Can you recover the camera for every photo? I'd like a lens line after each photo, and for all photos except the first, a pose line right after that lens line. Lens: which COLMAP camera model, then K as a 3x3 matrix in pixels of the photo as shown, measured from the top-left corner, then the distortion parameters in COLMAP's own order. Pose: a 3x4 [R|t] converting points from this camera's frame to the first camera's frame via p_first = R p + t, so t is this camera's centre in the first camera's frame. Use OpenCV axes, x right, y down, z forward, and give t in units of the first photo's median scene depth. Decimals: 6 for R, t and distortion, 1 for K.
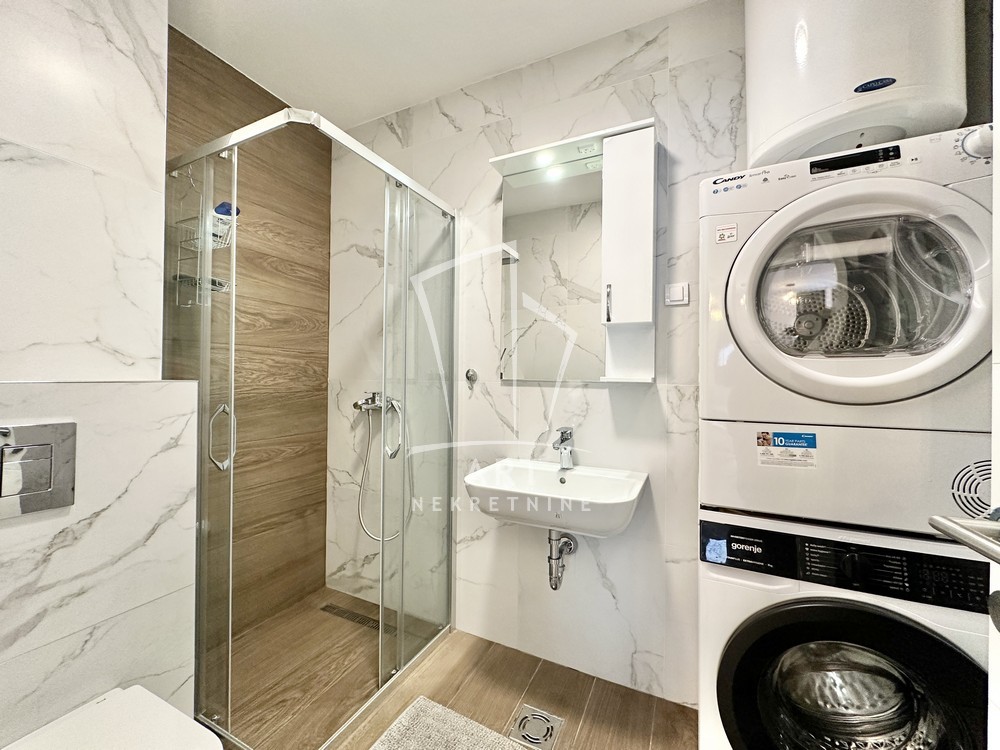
lens RADIAL K [[398.8, 0, 499.2], [0, 398.8, 375.2], [0, 0, 1]] dist [-0.000522, -0.000304]
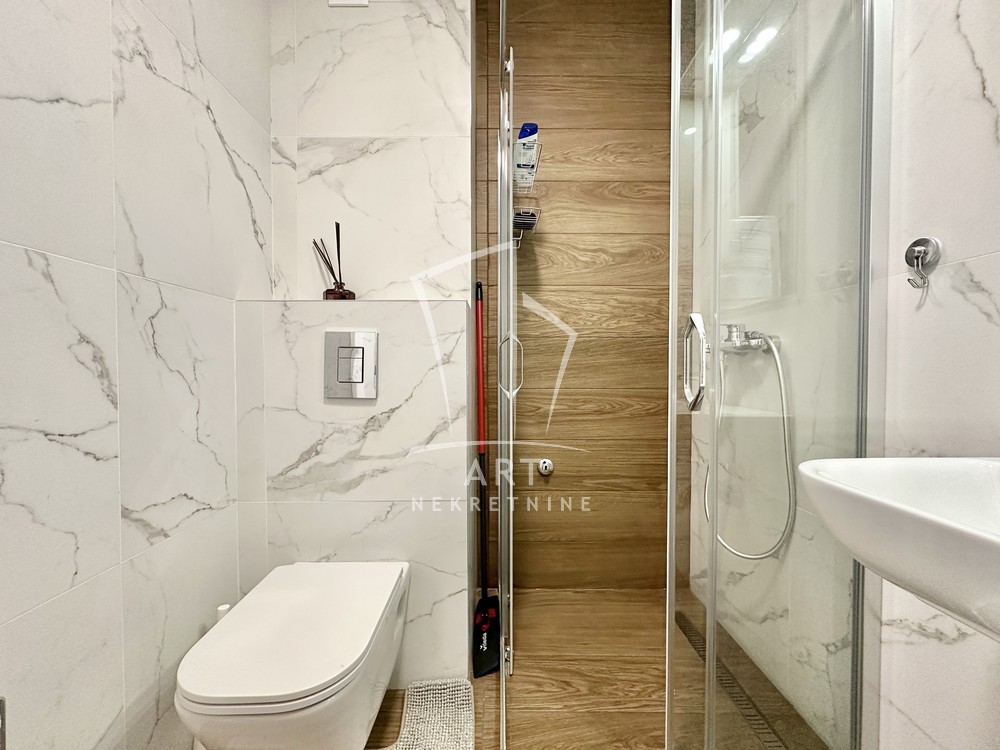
lens RADIAL K [[398.8, 0, 499.3], [0, 398.8, 375.2], [0, 0, 1]] dist [-0.000522, -0.000304]
pose [[0.444466, 0.007050, -0.895768, 0.113329], [0.009567, 0.999875, 0.012617, 0.121064], [0.895744, -0.014178, 0.444343, 0.396824]]
